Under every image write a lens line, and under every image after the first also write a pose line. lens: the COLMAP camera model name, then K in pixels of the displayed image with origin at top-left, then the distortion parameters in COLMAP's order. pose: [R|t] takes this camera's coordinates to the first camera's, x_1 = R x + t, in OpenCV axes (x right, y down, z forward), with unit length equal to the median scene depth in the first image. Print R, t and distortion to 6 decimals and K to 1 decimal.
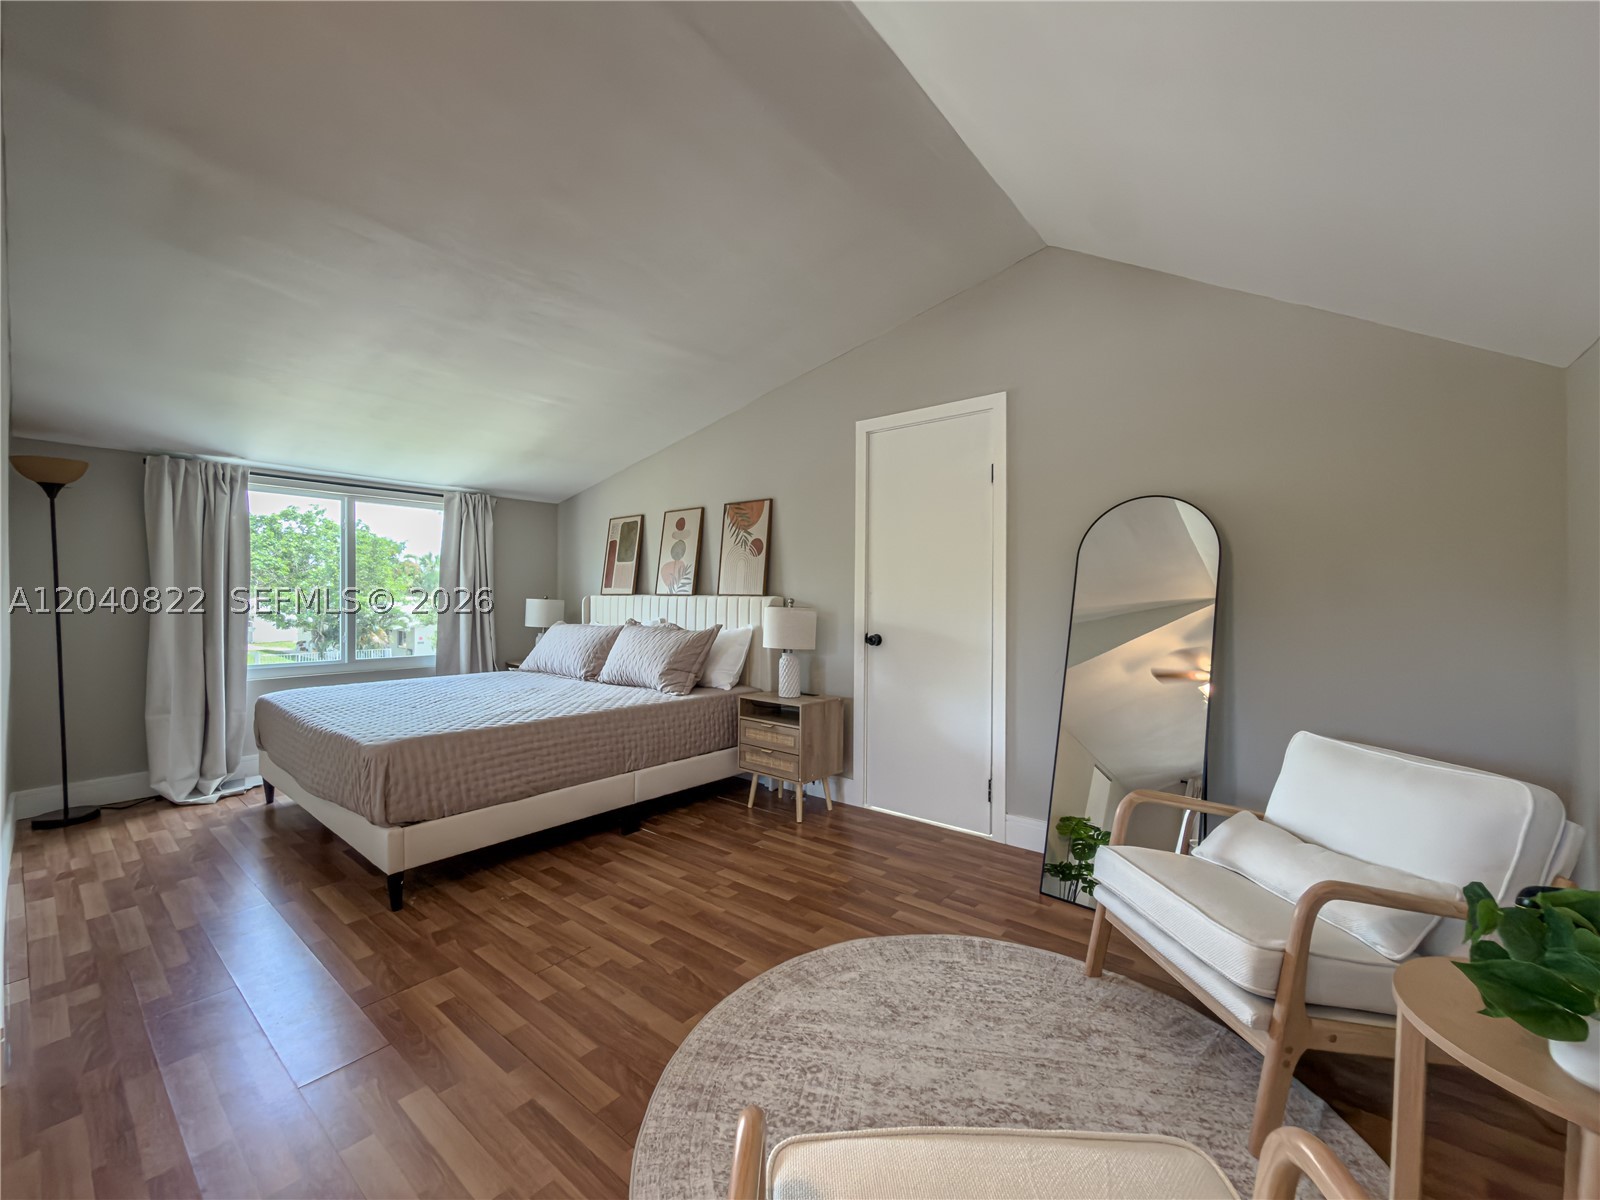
lens RADIAL K [[642.2, 0, 798.8], [0, 642.2, 601.4], [0, 0, 1]] dist [-0.002329, -0.000219]
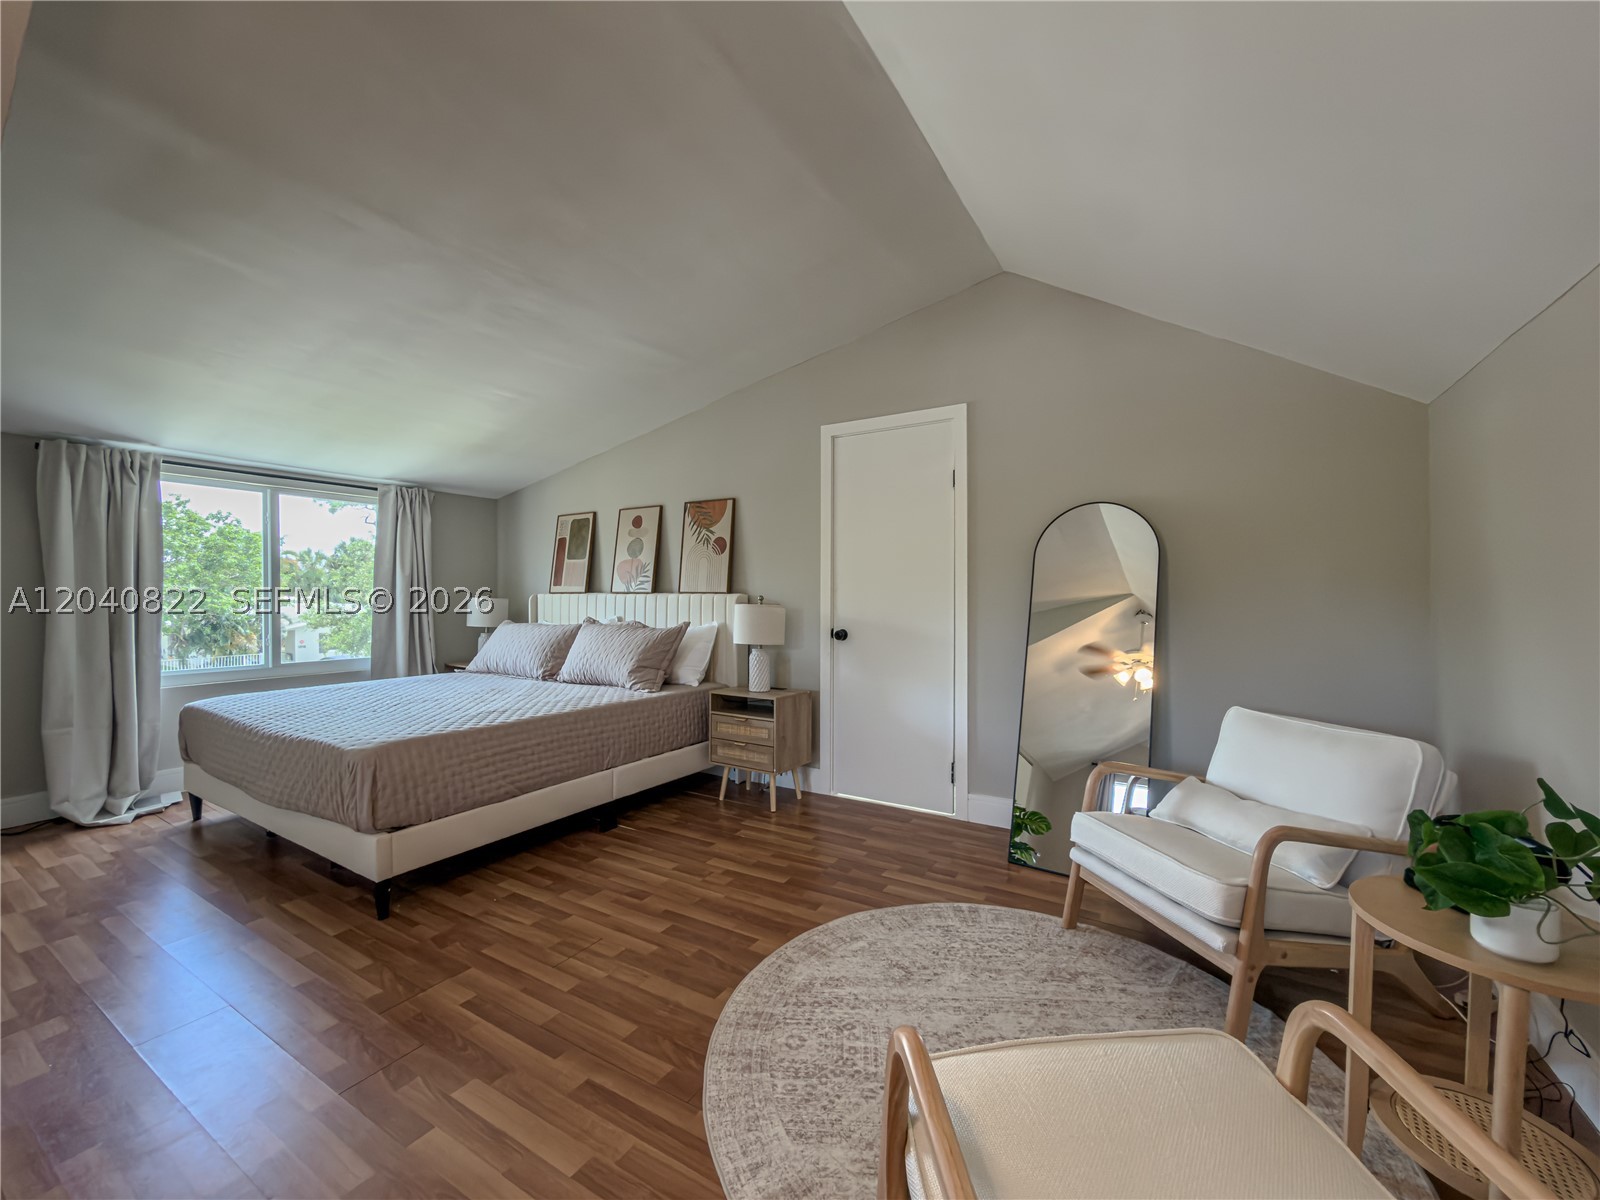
lens RADIAL K [[642.2, 0, 798.8], [0, 642.2, 601.4], [0, 0, 1]] dist [-0.002329, -0.000219]
pose [[0.991027, -0.006082, 0.133522, -0.087248], [0.005631, 0.999977, 0.003756, 0.001091], [-0.133541, -0.002971, 0.991039, -0.028768]]
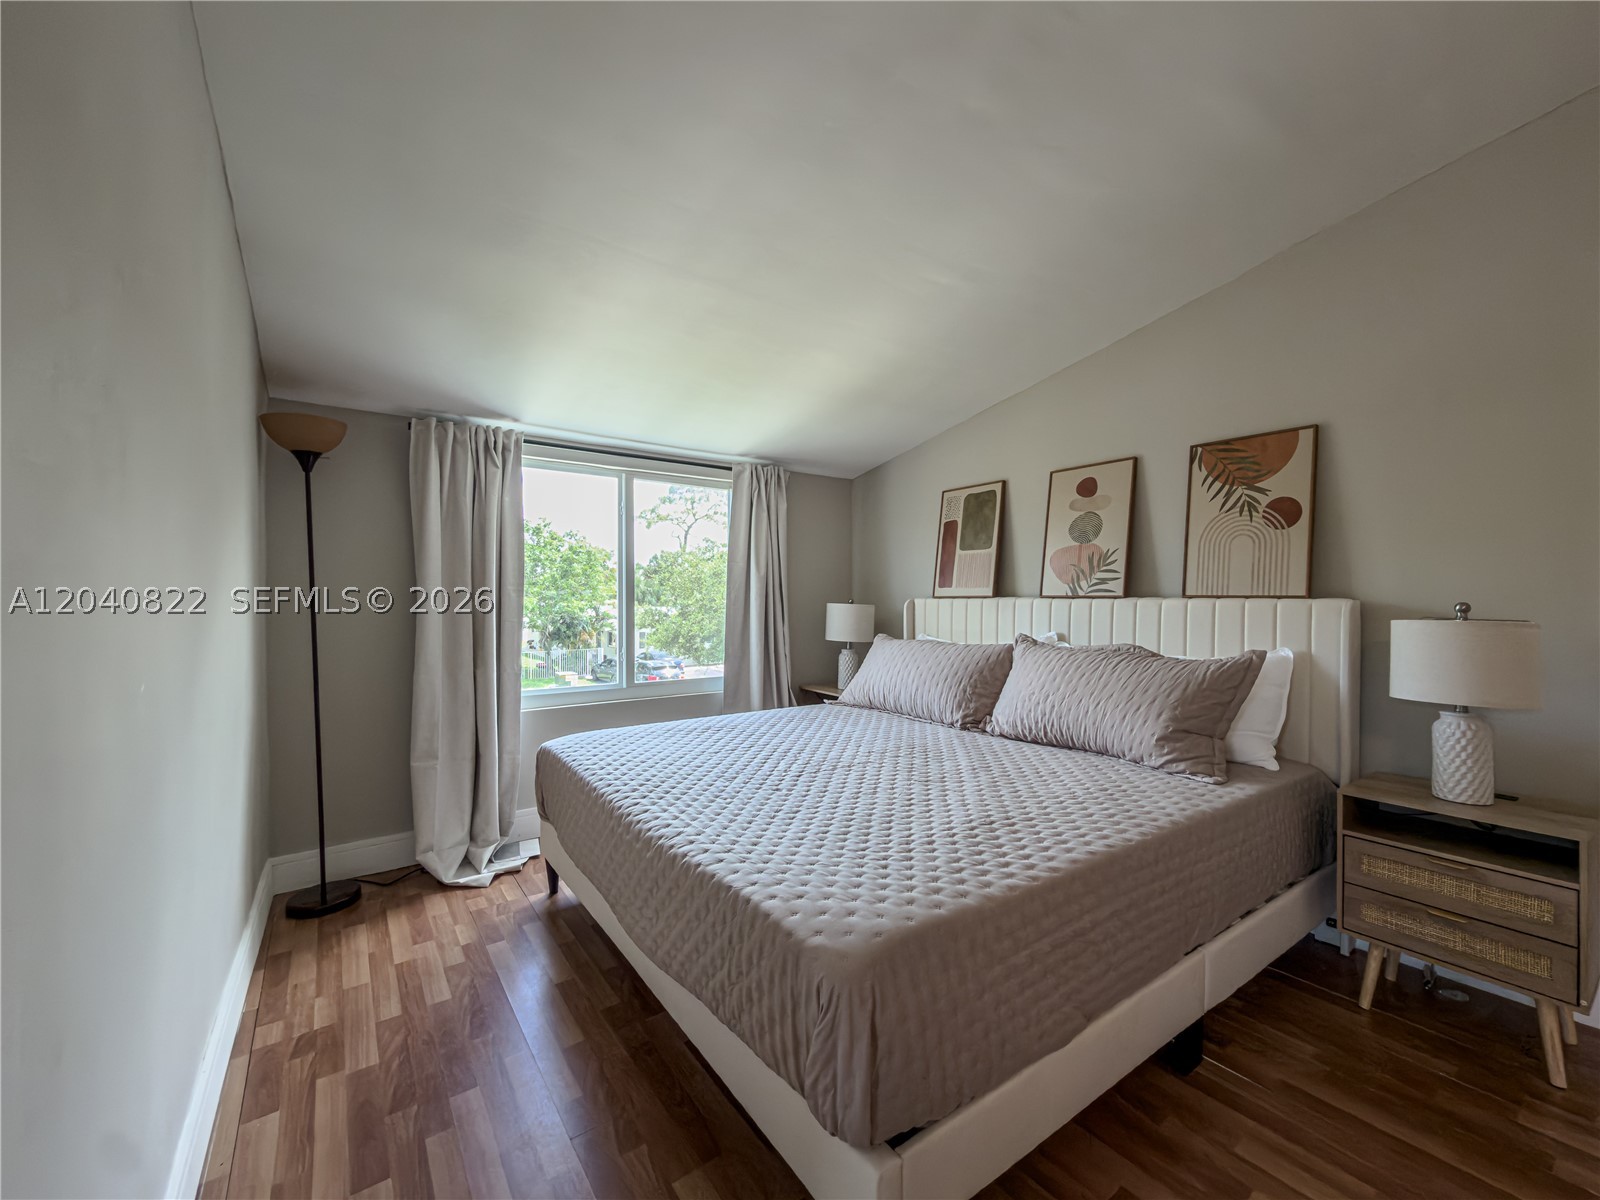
lens RADIAL K [[642.2, 0, 798.8], [0, 642.2, 601.4], [0, 0, 1]] dist [-0.002329, -0.000219]
pose [[0.966323, -0.004576, -0.257292, -0.376009], [0.003608, 0.999985, -0.004237, -0.005056], [0.257307, 0.003166, 0.966324, 0.379405]]
